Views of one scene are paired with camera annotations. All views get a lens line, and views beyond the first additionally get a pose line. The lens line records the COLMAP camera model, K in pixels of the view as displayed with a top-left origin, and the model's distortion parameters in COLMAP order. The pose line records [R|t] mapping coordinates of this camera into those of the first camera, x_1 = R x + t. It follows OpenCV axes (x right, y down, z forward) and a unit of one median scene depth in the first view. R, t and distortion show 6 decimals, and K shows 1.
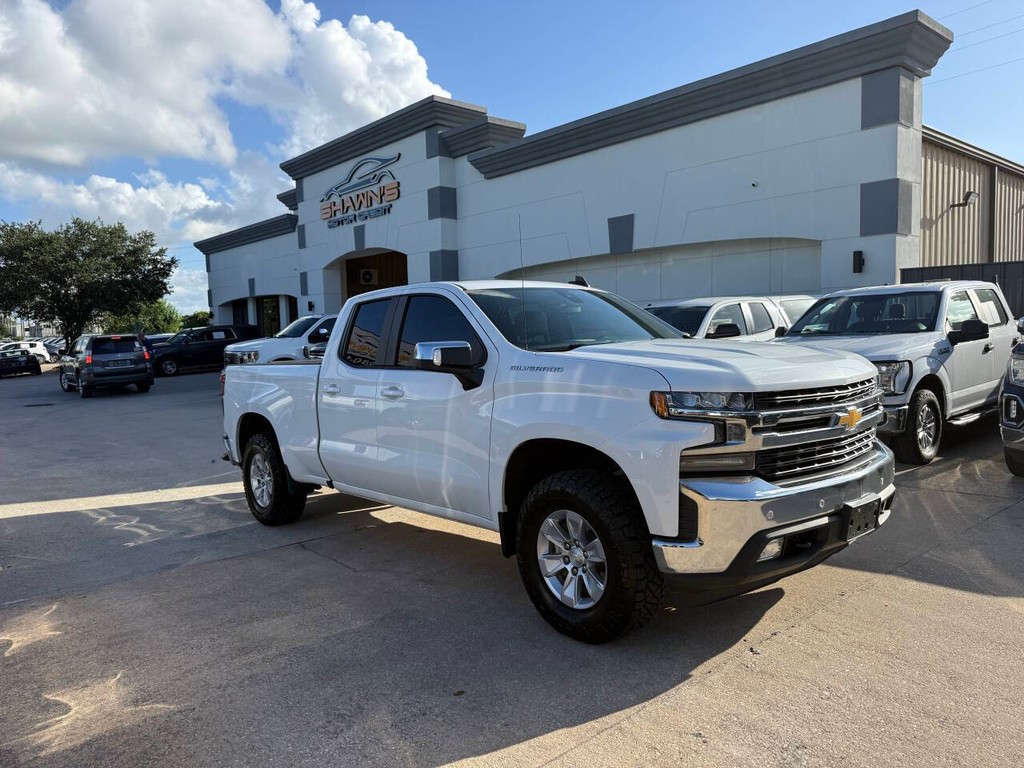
lens RADIAL K [[715.3, 0, 512.3], [0, 715.3, 374.6], [0, 0, 1]] dist [0.042991, -0.052131]
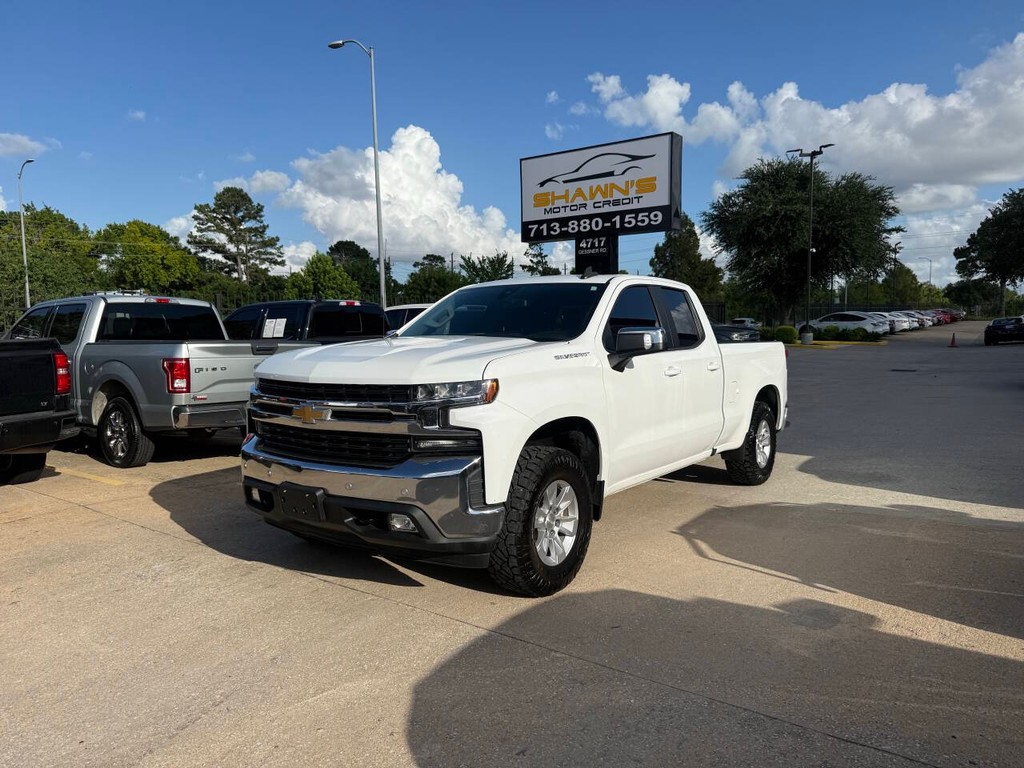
lens RADIAL K [[714.0, 0, 509.8], [0, 714.0, 380.9], [0, 0, 1]] dist [0.056542, -0.076963]
pose [[0.232801, 0.099924, -0.967377, 0.598064], [-0.043748, 0.994777, 0.092226, -0.036634], [0.971540, 0.020850, 0.235957, 0.387612]]
